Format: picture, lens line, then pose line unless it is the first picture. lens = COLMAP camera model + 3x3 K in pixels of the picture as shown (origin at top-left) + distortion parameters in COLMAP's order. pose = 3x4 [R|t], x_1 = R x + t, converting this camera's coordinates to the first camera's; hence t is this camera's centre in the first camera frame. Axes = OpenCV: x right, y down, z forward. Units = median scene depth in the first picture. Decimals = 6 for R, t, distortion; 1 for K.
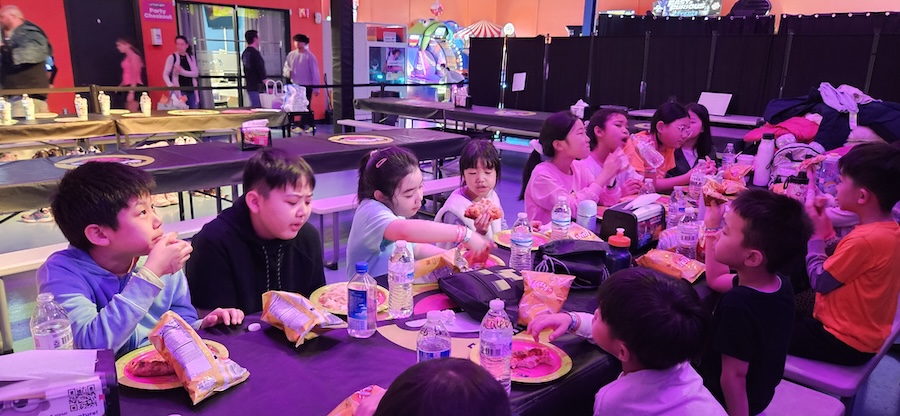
lens RADIAL K [[605.0, 0, 435.6], [0, 605.0, 211.8], [0, 0, 1]] dist [0.073033, -0.087582]
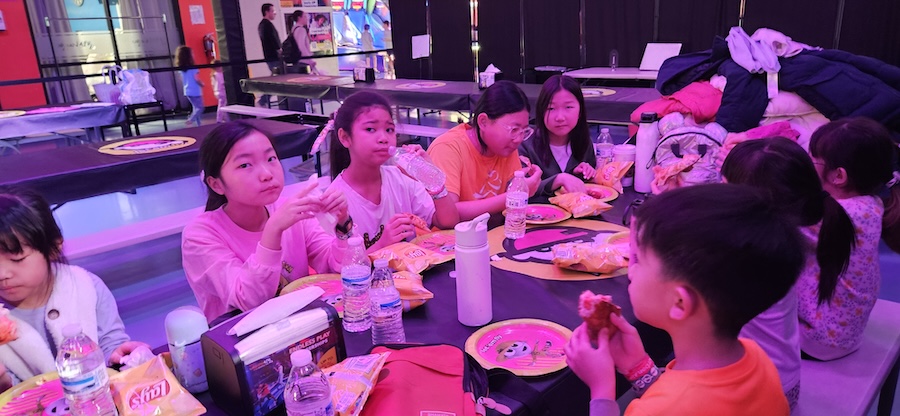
lens RADIAL K [[624.8, 0, 450.0], [0, 624.8, 208.0], [0, 0, 1]] dist [0.086611, -0.092214]
pose [[0.996728, -0.077146, 0.024108, 0.137913], [0.076013, 0.996099, 0.044828, -0.032662], [-0.027473, -0.042849, 0.998704, 0.146074]]
